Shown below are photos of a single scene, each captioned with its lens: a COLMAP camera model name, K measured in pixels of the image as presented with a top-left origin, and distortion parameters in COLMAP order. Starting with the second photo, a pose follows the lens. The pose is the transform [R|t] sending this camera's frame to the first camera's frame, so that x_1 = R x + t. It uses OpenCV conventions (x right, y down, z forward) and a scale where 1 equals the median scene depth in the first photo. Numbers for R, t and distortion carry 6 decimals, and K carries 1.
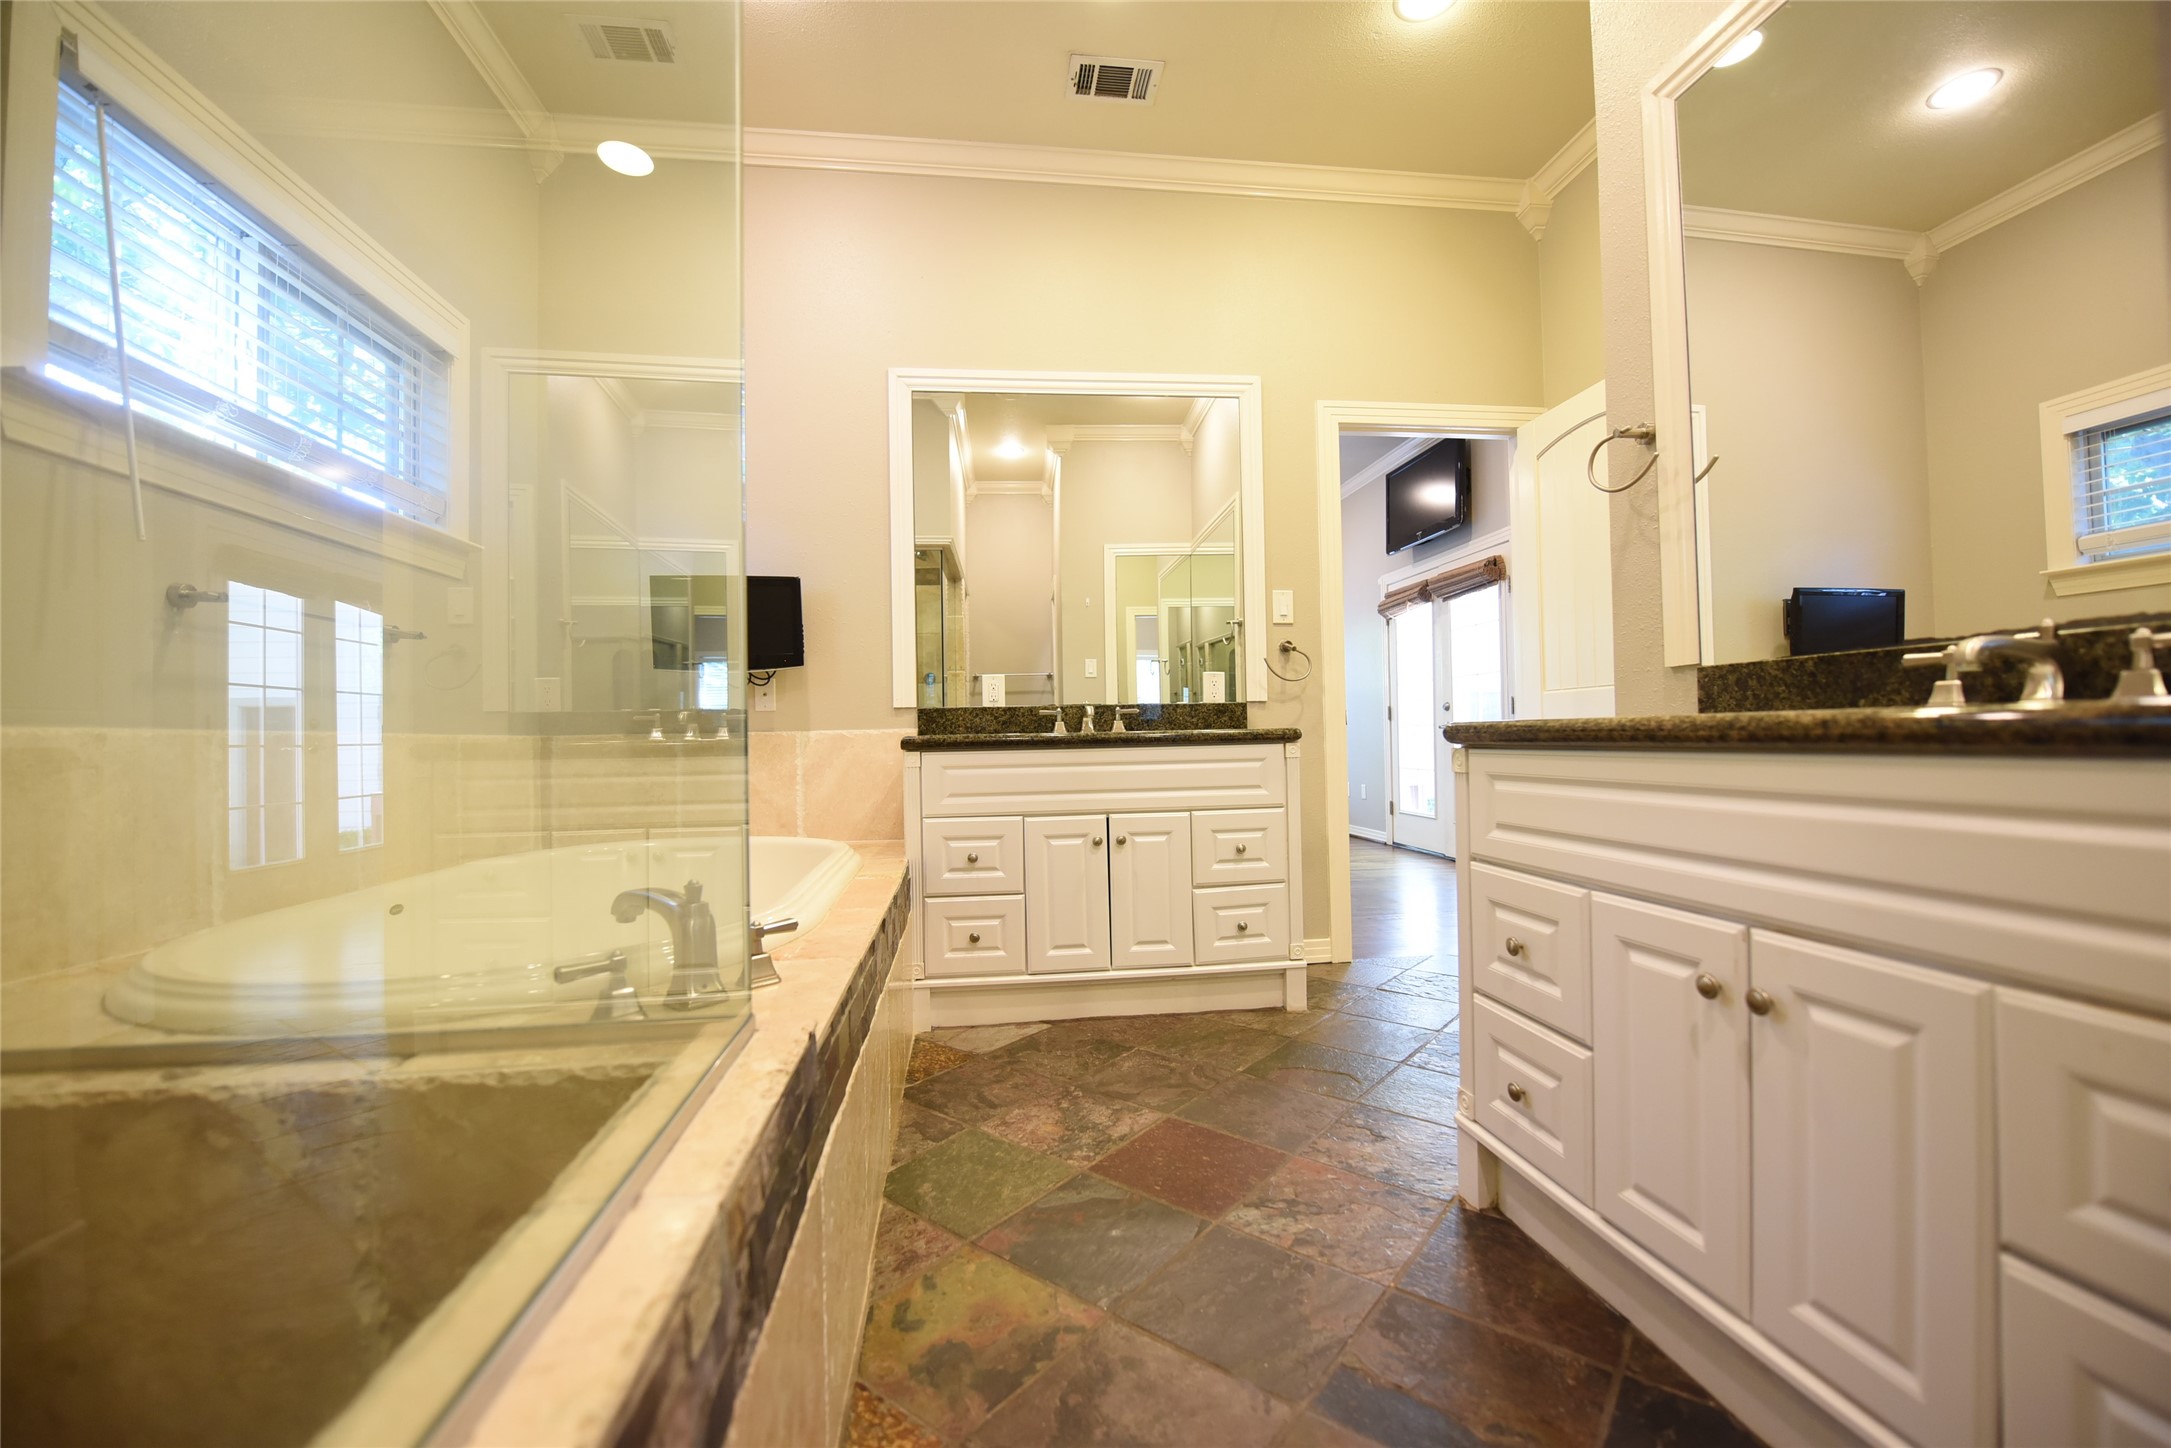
lens RADIAL K [[872.7, 0, 1079.8], [0, 872.7, 727.7], [0, 0, 1]] dist [-0.013859, -0.001628]
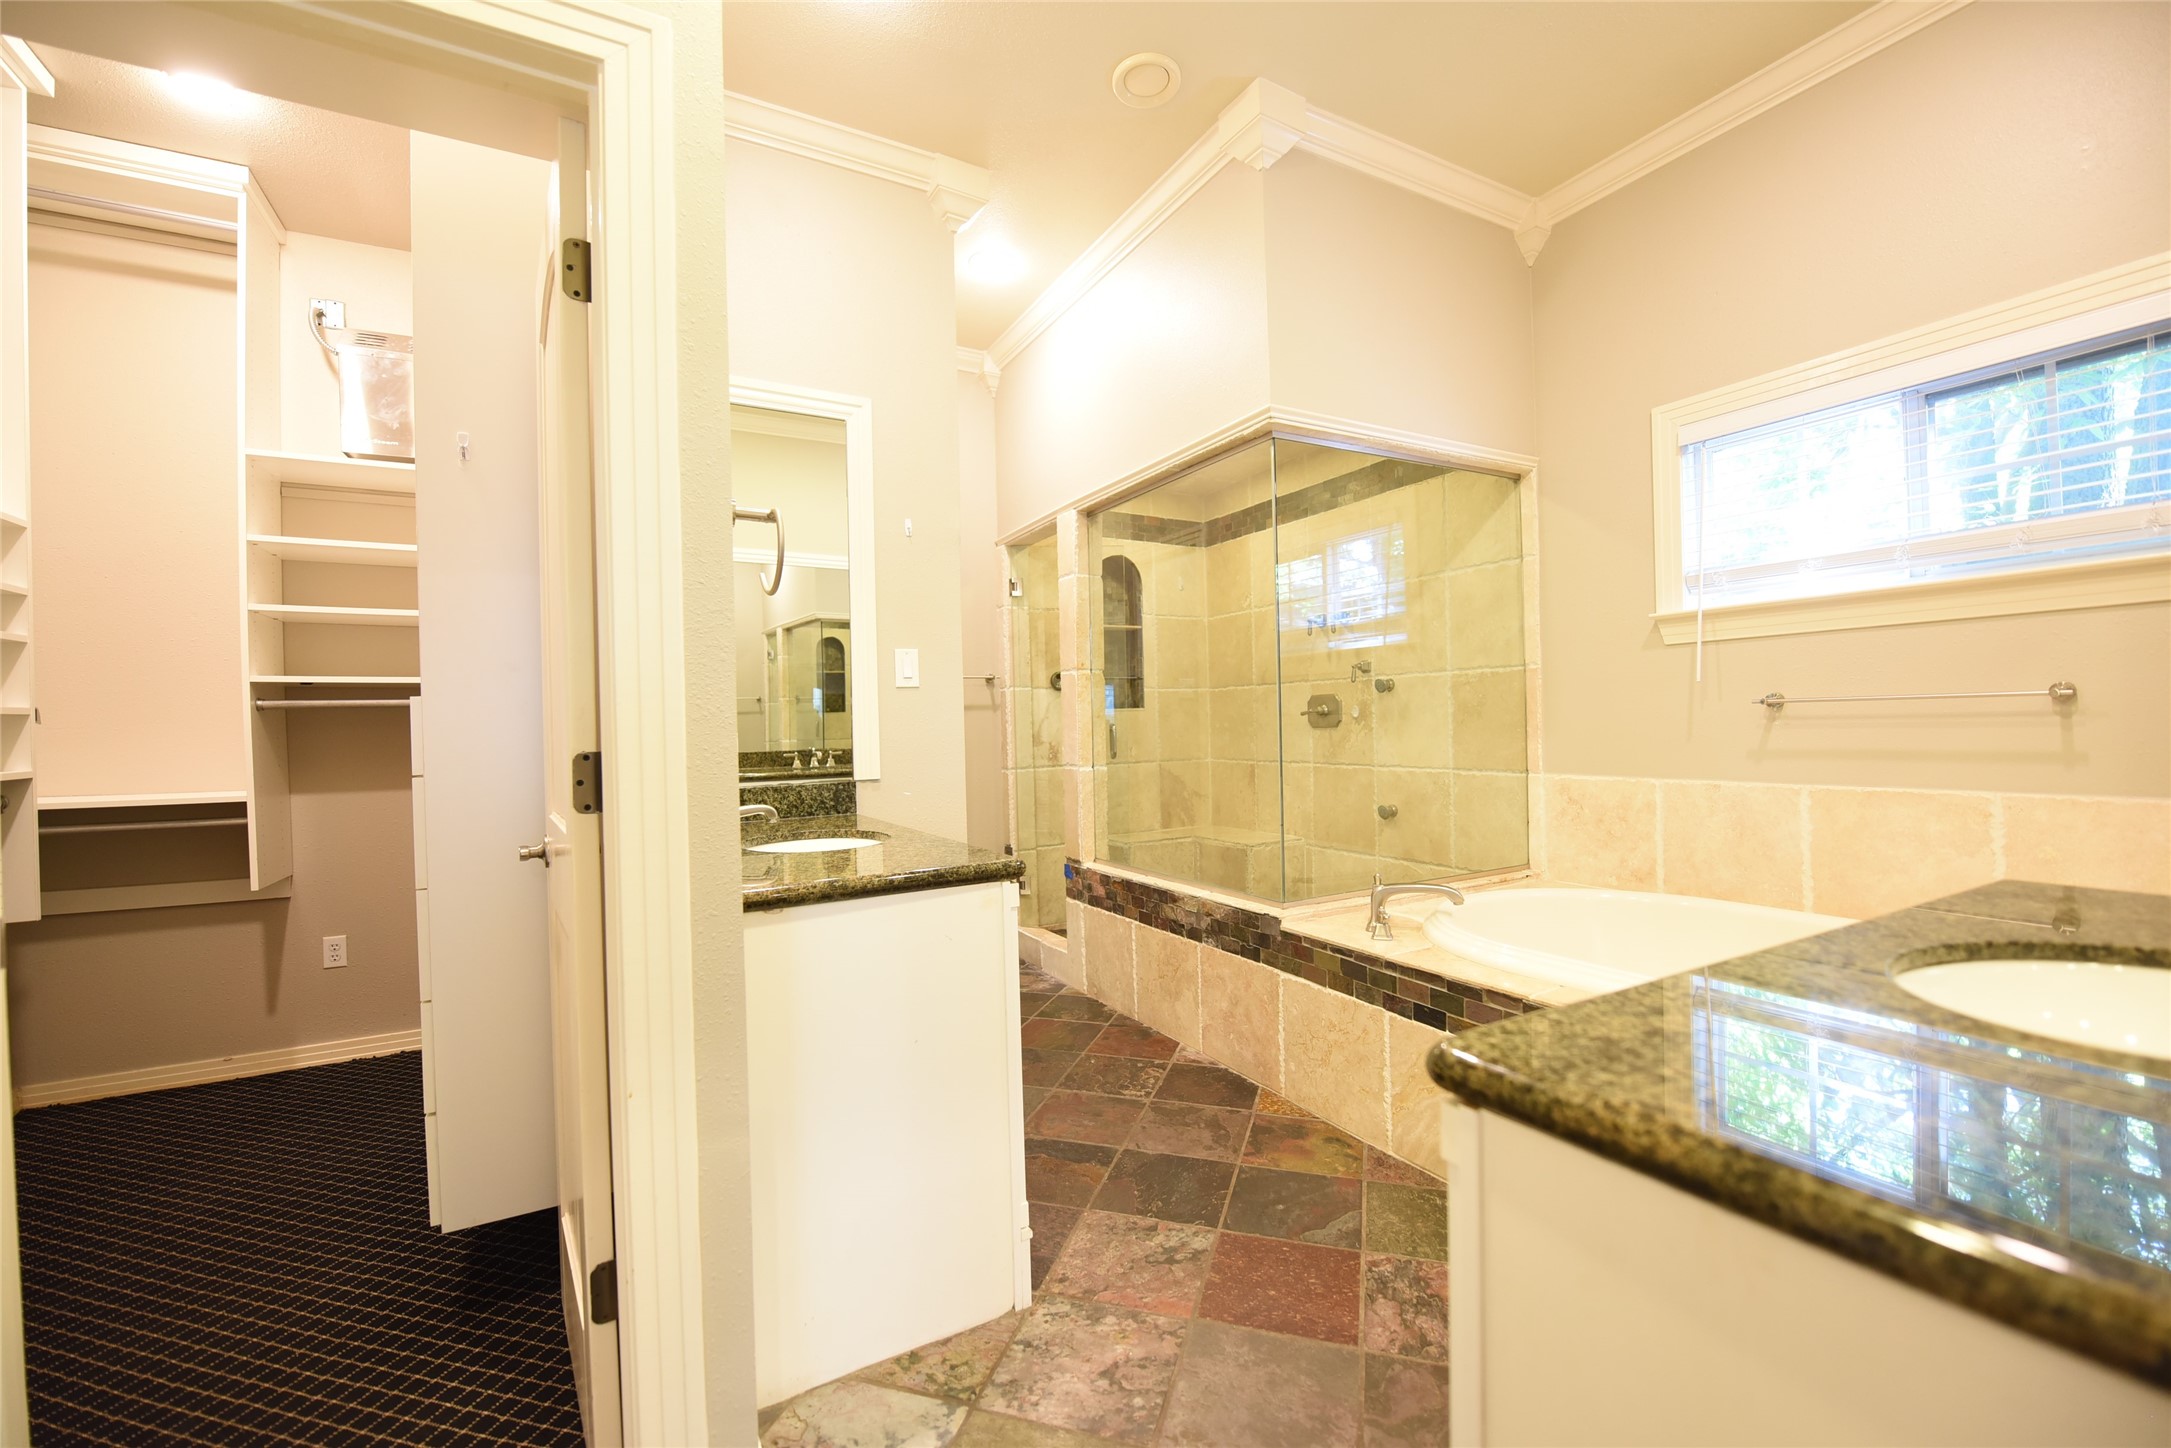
lens RADIAL K [[872.7, 0, 1085.9], [0, 872.7, 726.1], [0, 0, 1]] dist [-0.013859, -0.001628]
pose [[-0.928482, 0.041828, -0.369013, 0.722586], [0.046288, 0.998923, -0.003237, -0.155090], [0.368480, -0.020087, -0.929418, 1.982974]]
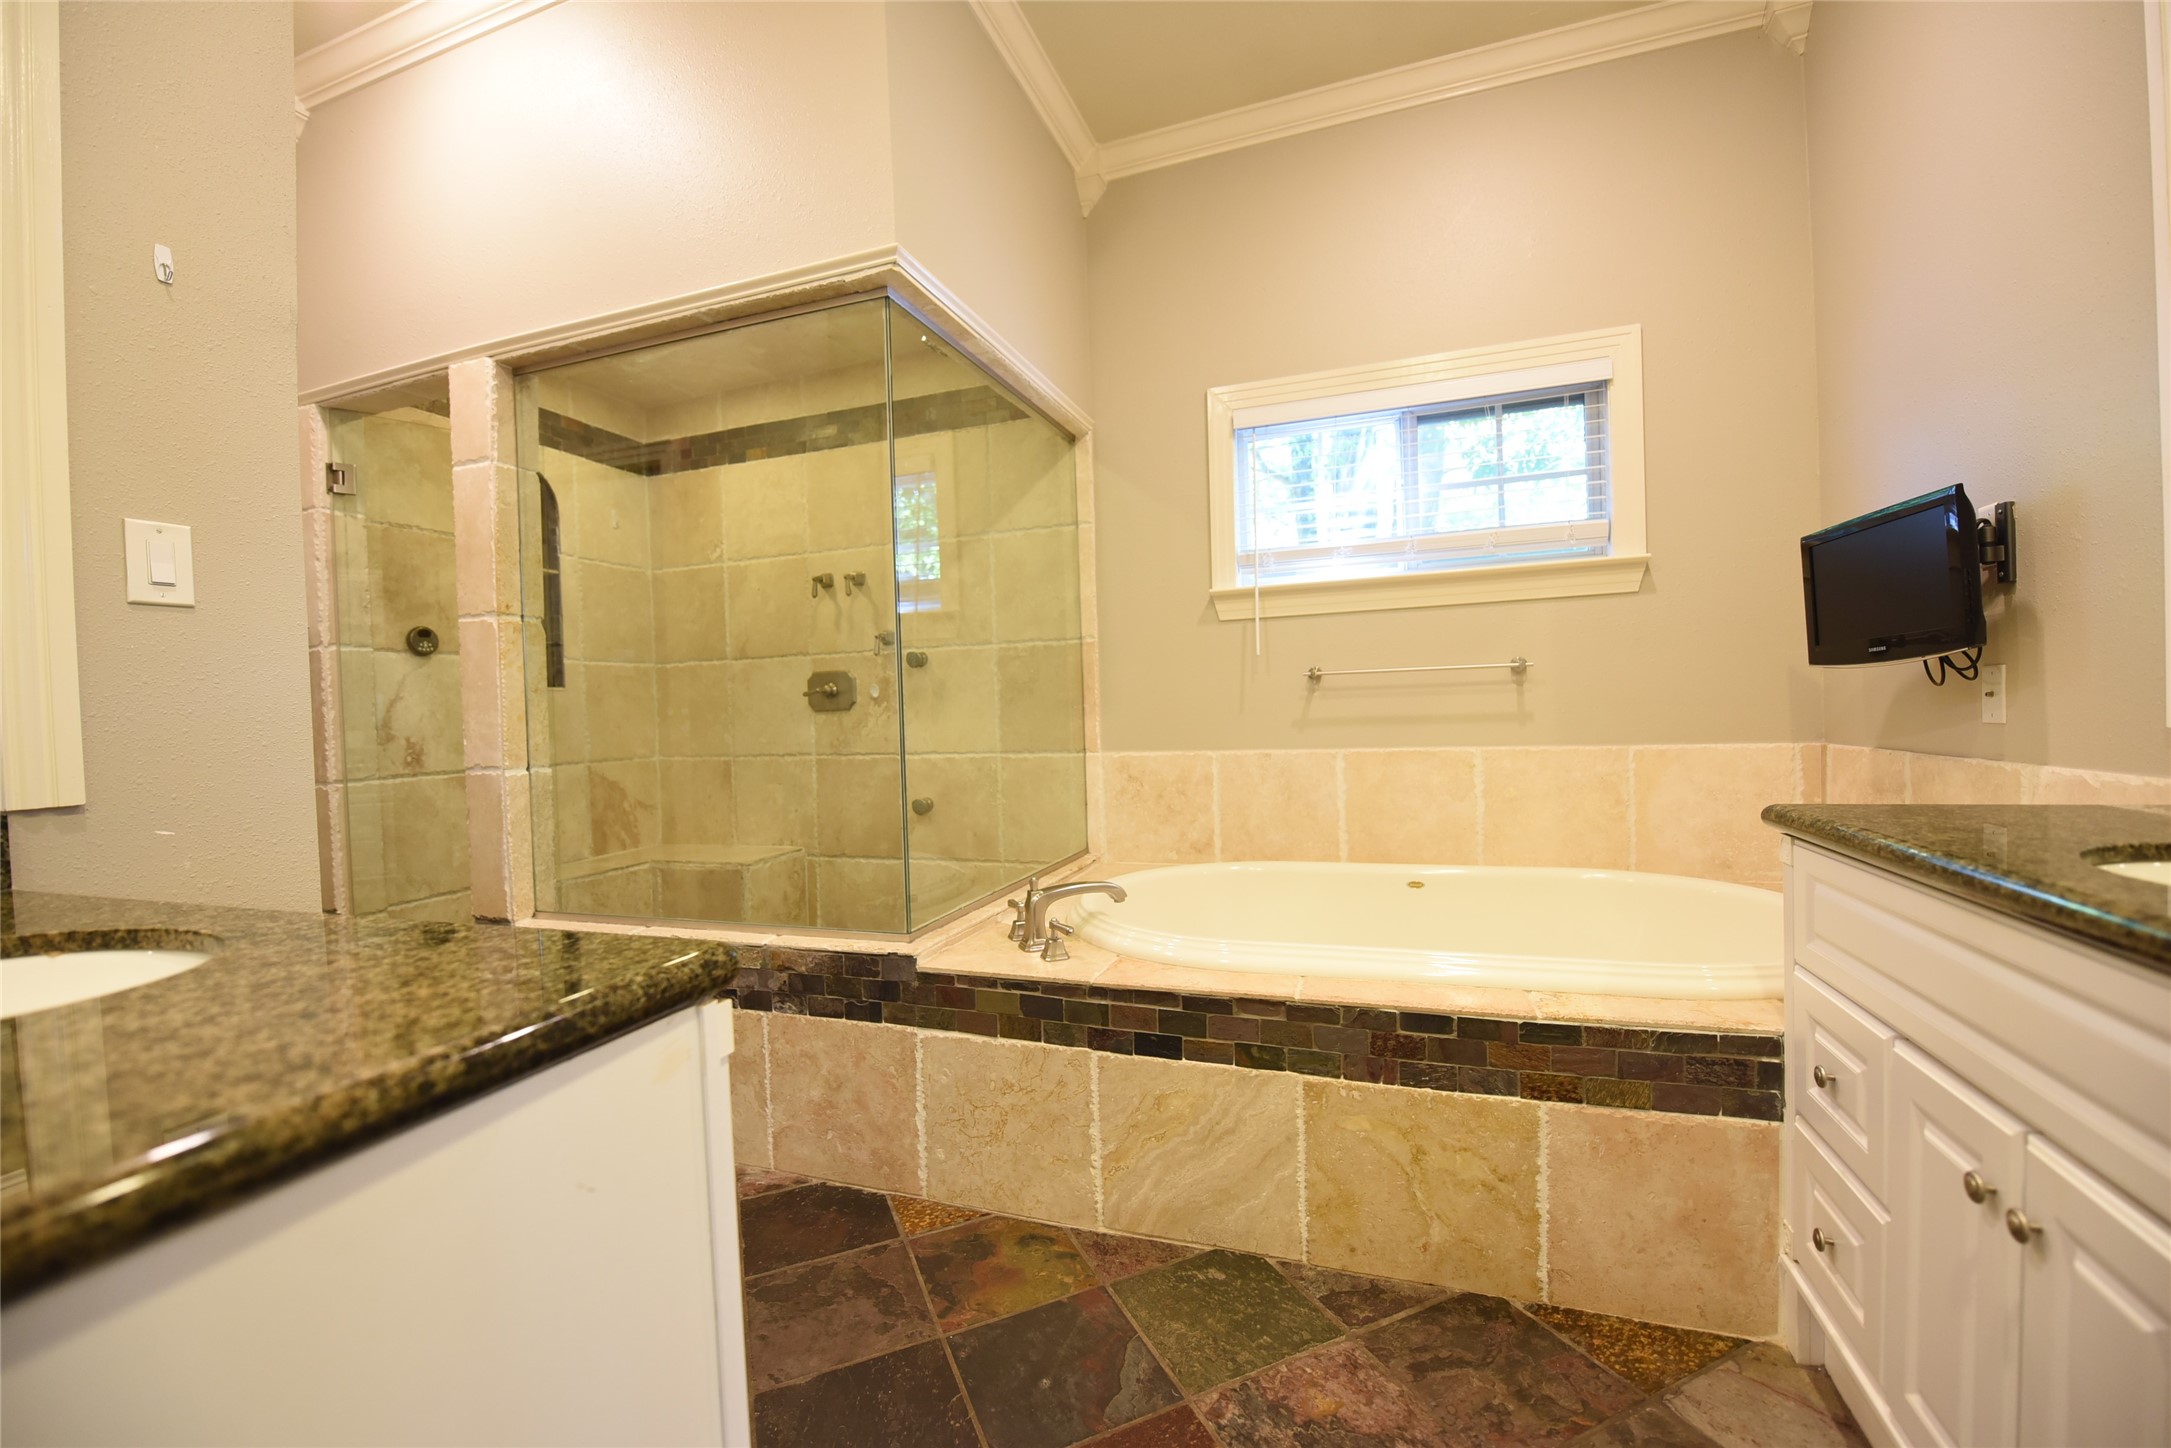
lens RADIAL K [[872.7, 0, 1089.2], [0, 872.7, 726.1], [0, 0, 1]] dist [-0.013859, -0.001628]
pose [[-0.450231, 0.051201, -0.891443, 0.733881], [0.053099, 0.998123, 0.030511, -0.121186], [0.891332, -0.033597, -0.452105, 1.361542]]
